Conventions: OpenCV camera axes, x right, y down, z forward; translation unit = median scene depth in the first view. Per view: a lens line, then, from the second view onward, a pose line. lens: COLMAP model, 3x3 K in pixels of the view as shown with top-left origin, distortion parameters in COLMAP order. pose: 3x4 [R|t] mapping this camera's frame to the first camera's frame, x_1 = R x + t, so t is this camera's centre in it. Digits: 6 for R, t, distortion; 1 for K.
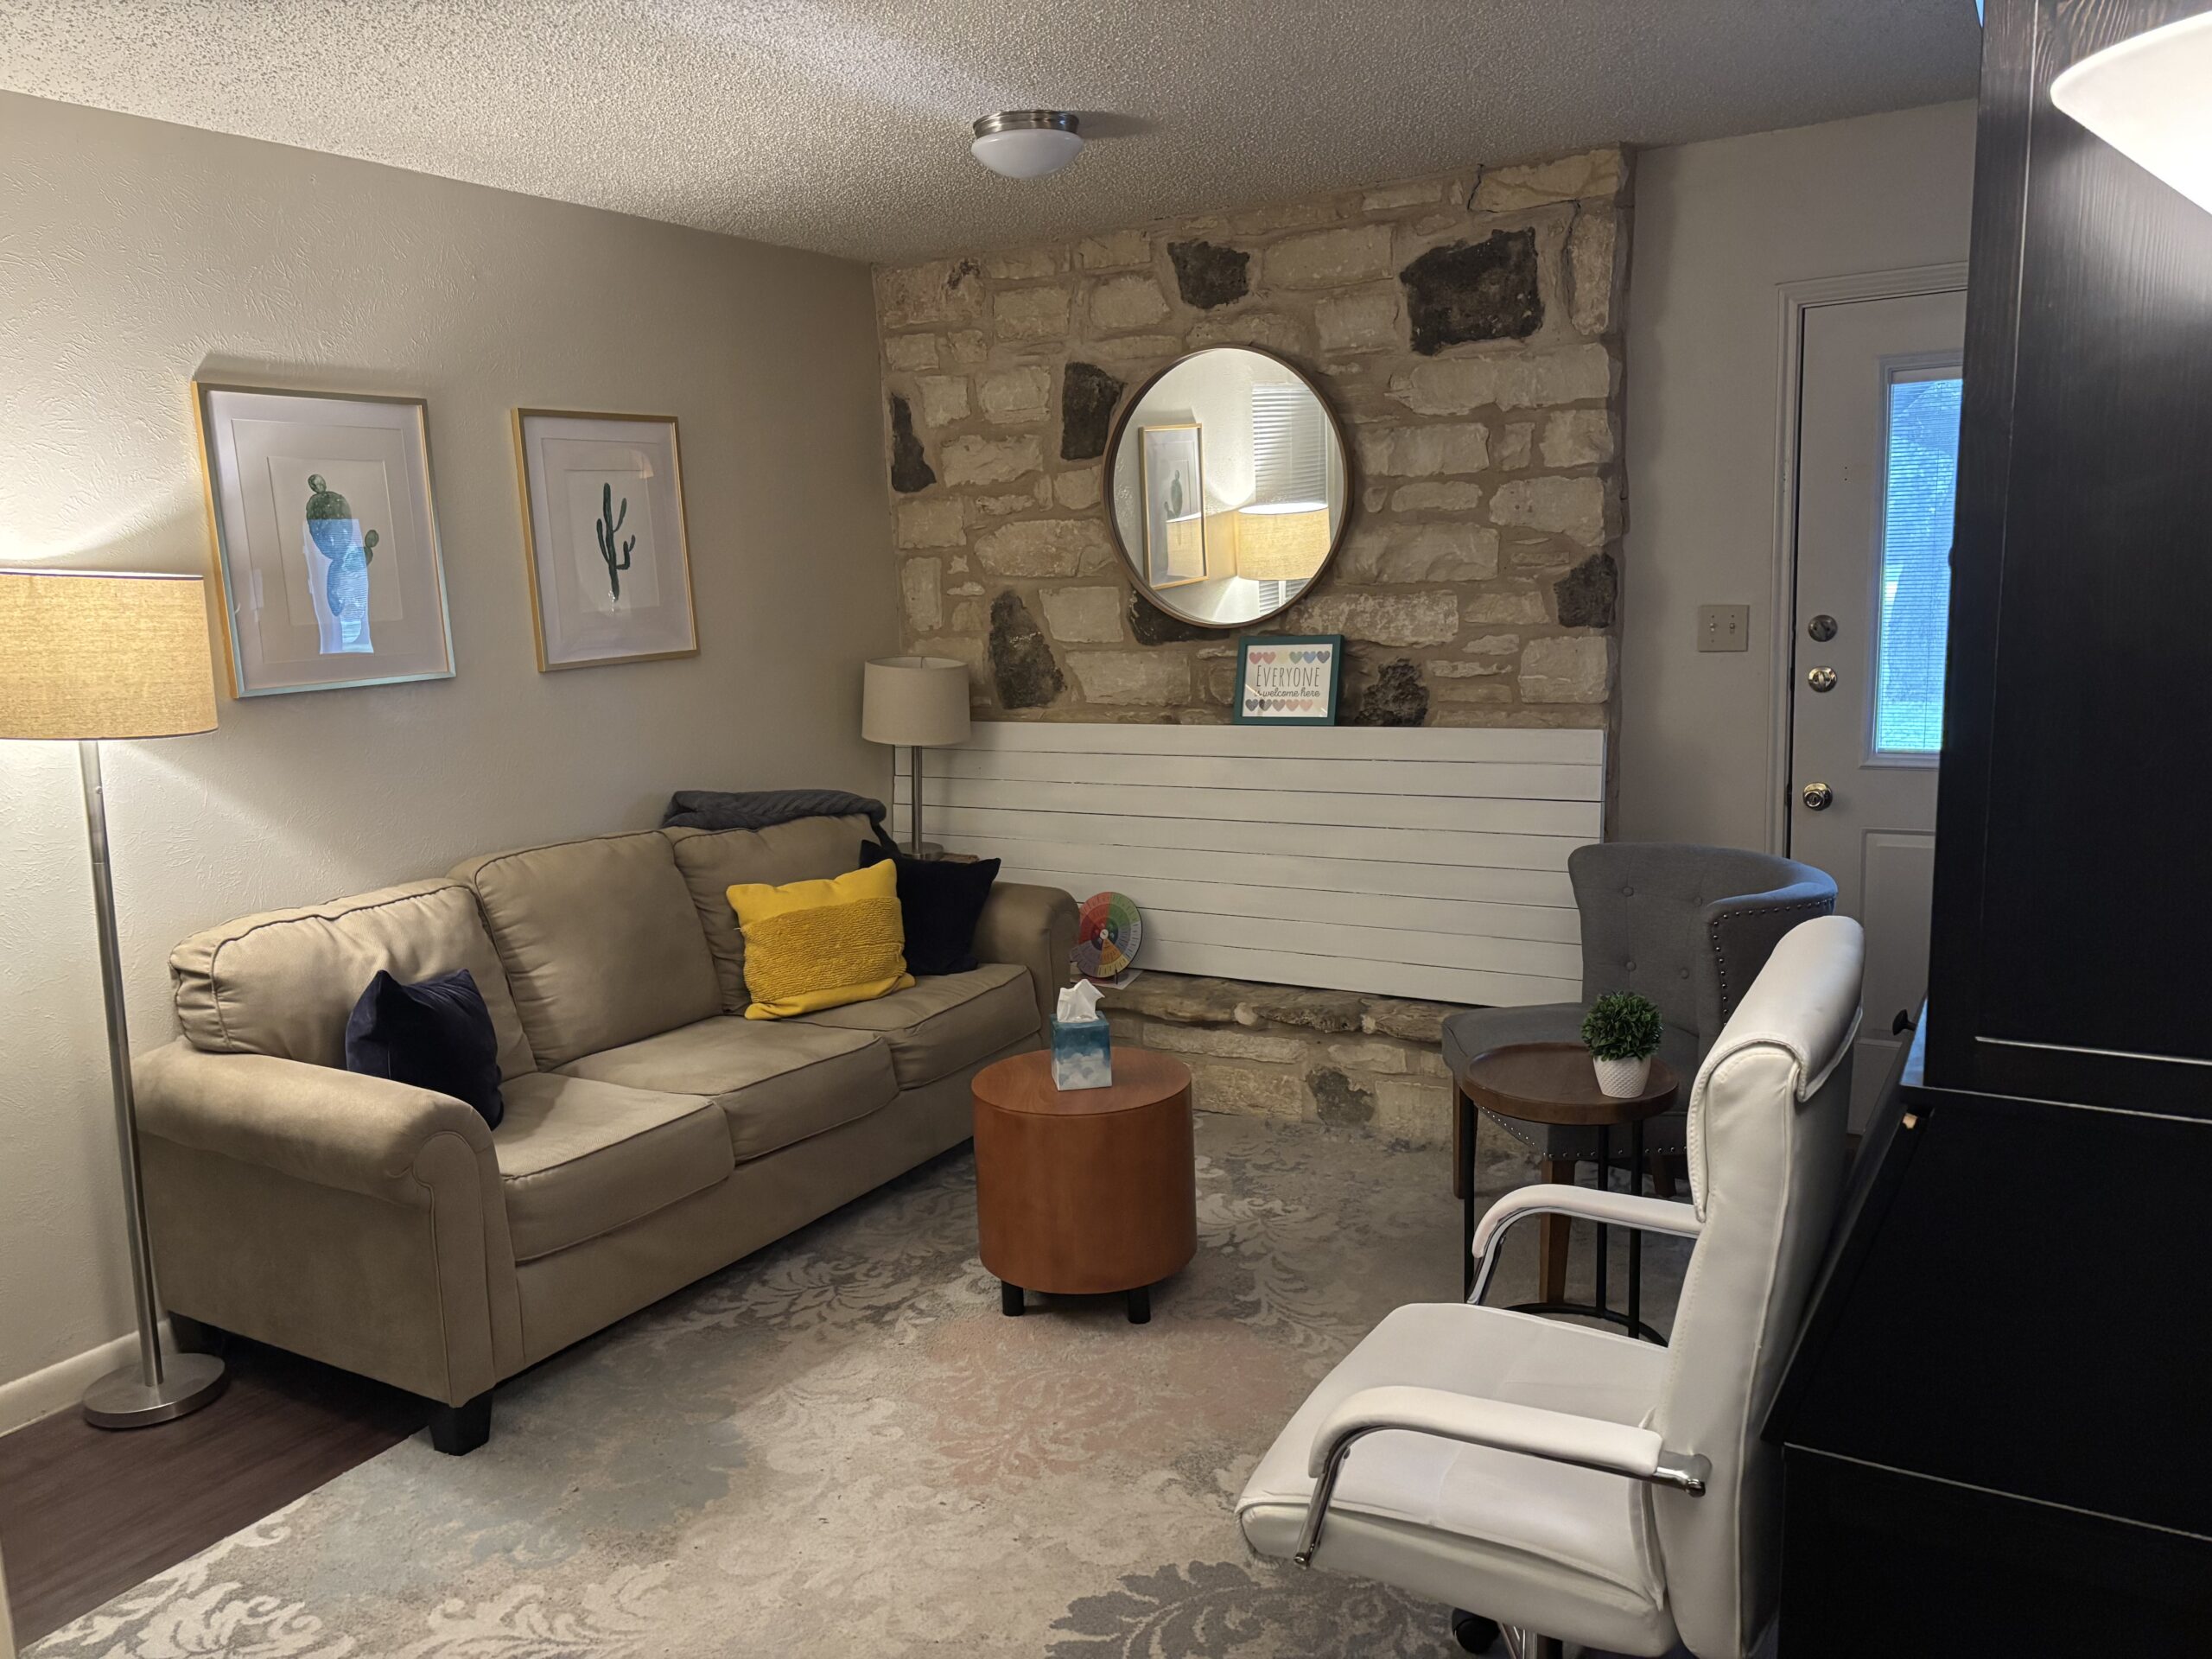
lens RADIAL K [[1686.7, 0, 1100.5], [0, 1686.7, 833.7], [0, 0, 1]] dist [0.042136, -0.002017]
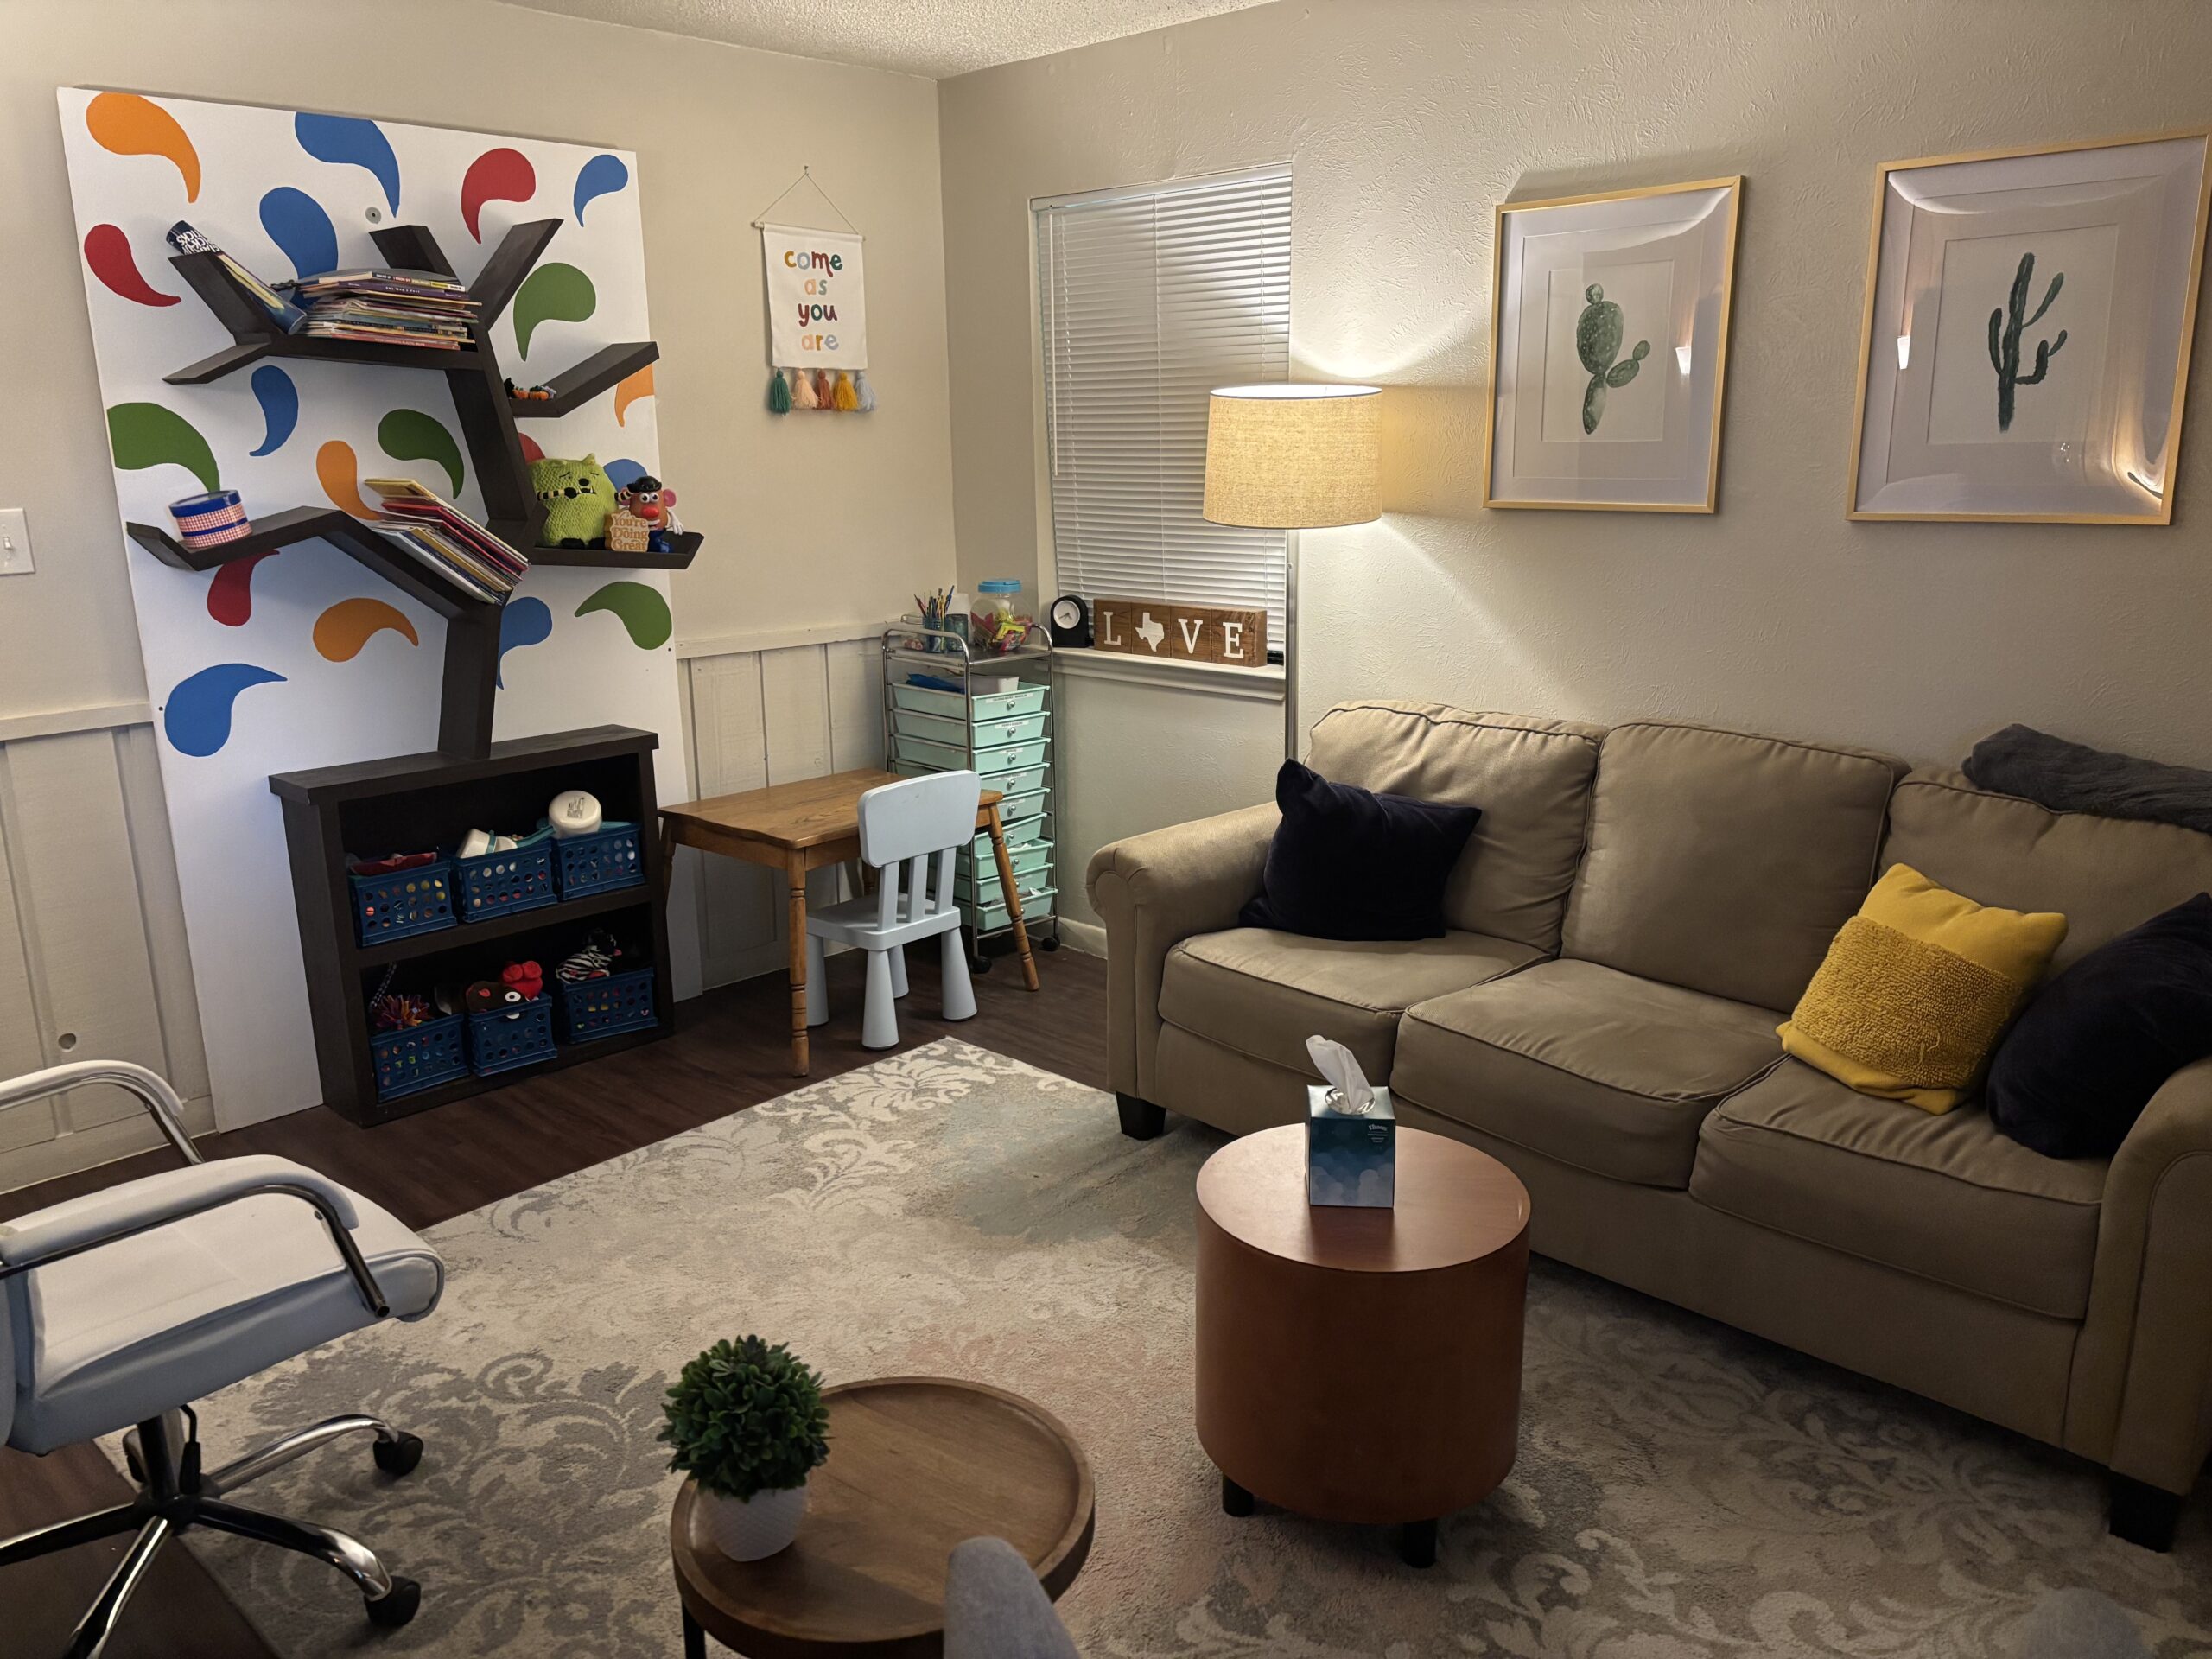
lens RADIAL K [[1686.7, 0, 1100.2], [0, 1686.7, 828.3], [0, 0, 1]] dist [0.042136, -0.002017]
pose [[-0.225140, 0.278507, -0.933673, 0.593954], [-0.132294, 0.940663, 0.312493, -0.186639], [0.965303, 0.193874, -0.174936, 0.967697]]
